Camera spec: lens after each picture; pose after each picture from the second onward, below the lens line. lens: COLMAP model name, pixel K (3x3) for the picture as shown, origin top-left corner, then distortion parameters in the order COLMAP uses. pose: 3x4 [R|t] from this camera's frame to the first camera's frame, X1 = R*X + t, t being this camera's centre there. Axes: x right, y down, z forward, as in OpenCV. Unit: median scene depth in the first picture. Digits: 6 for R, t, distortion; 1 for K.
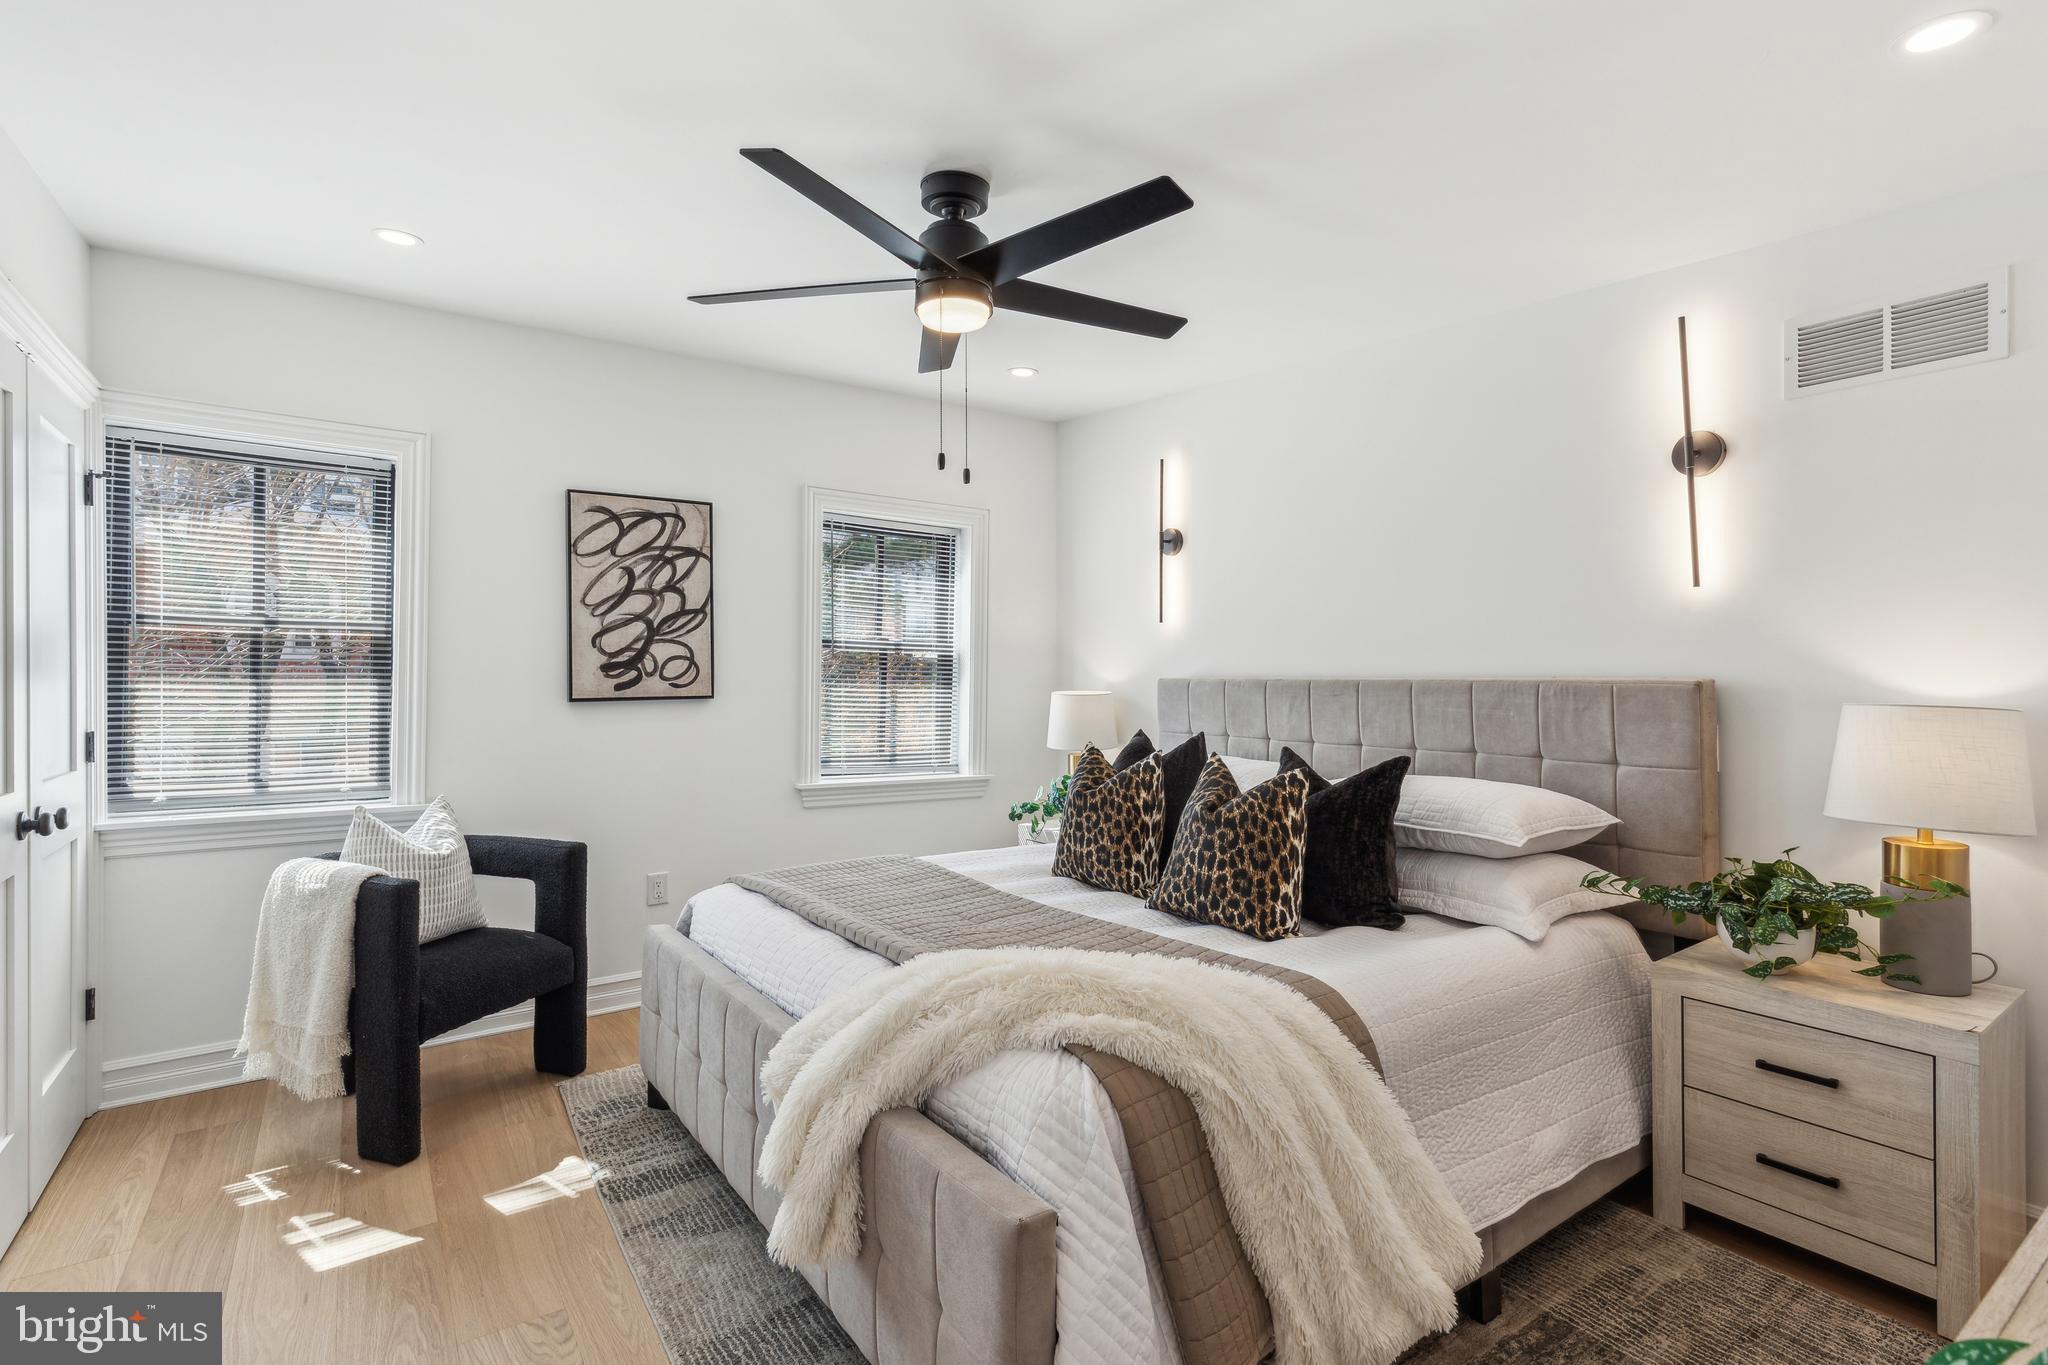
lens RADIAL K [[935.7, 0, 1015.0], [0, 935.7, 674.7], [0, 0, 1]] dist [0.010263, -0.003230]
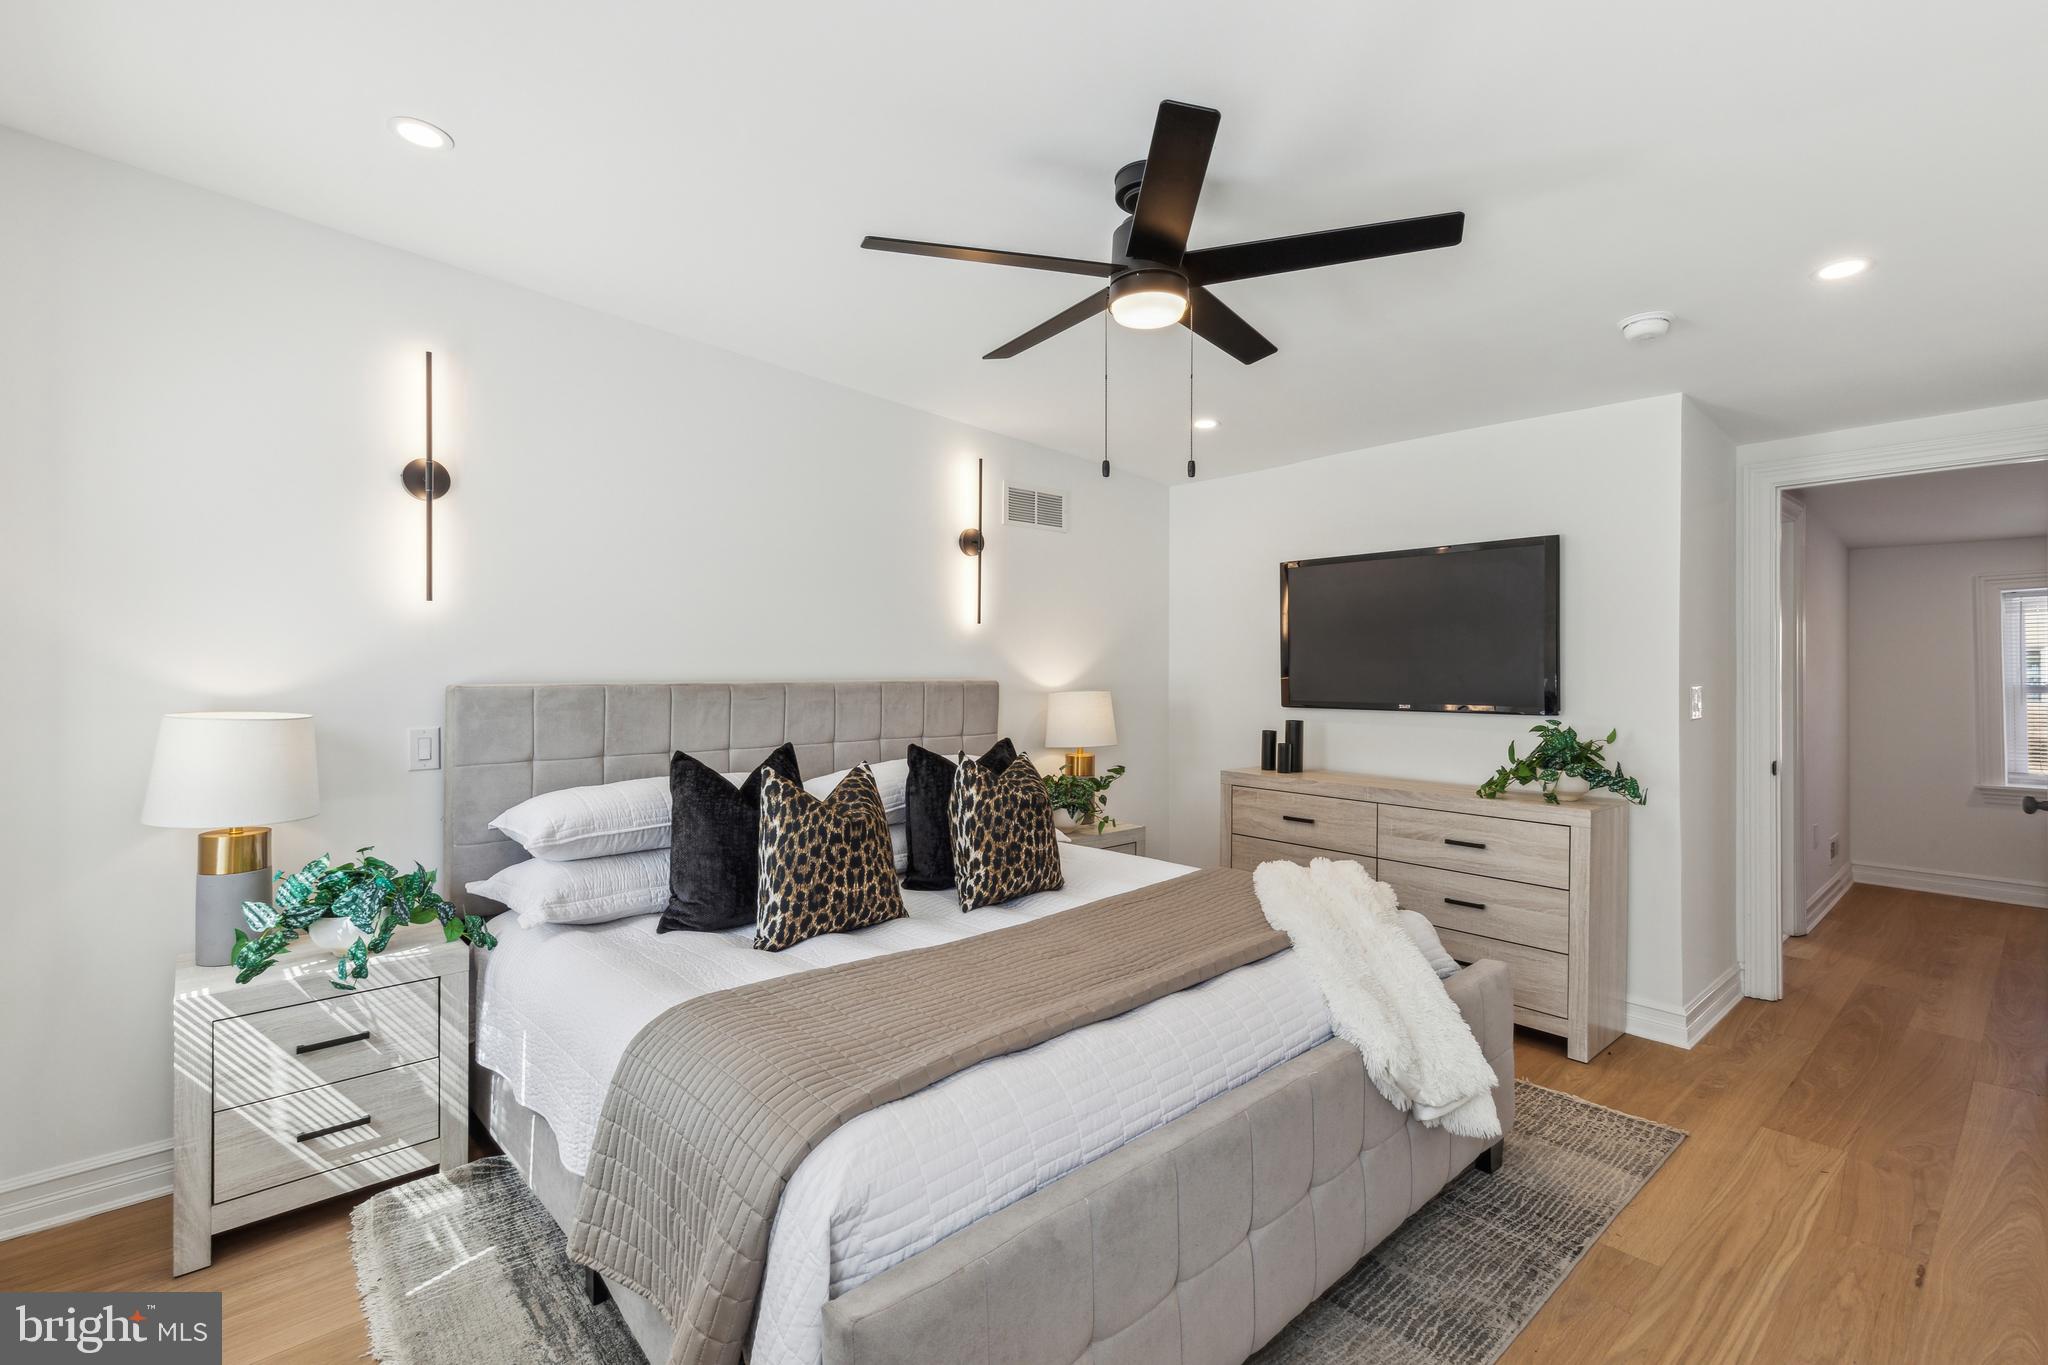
lens RADIAL K [[935.7, 0, 1026.5], [0, 935.7, 674.1], [0, 0, 1]] dist [0.010263, -0.003230]
pose [[-0.120610, -0.003394, 0.992694, -0.789415], [-0.000795, 0.999994, 0.003323, -0.009009], [-0.992700, -0.000389, -0.120612, 0.961191]]
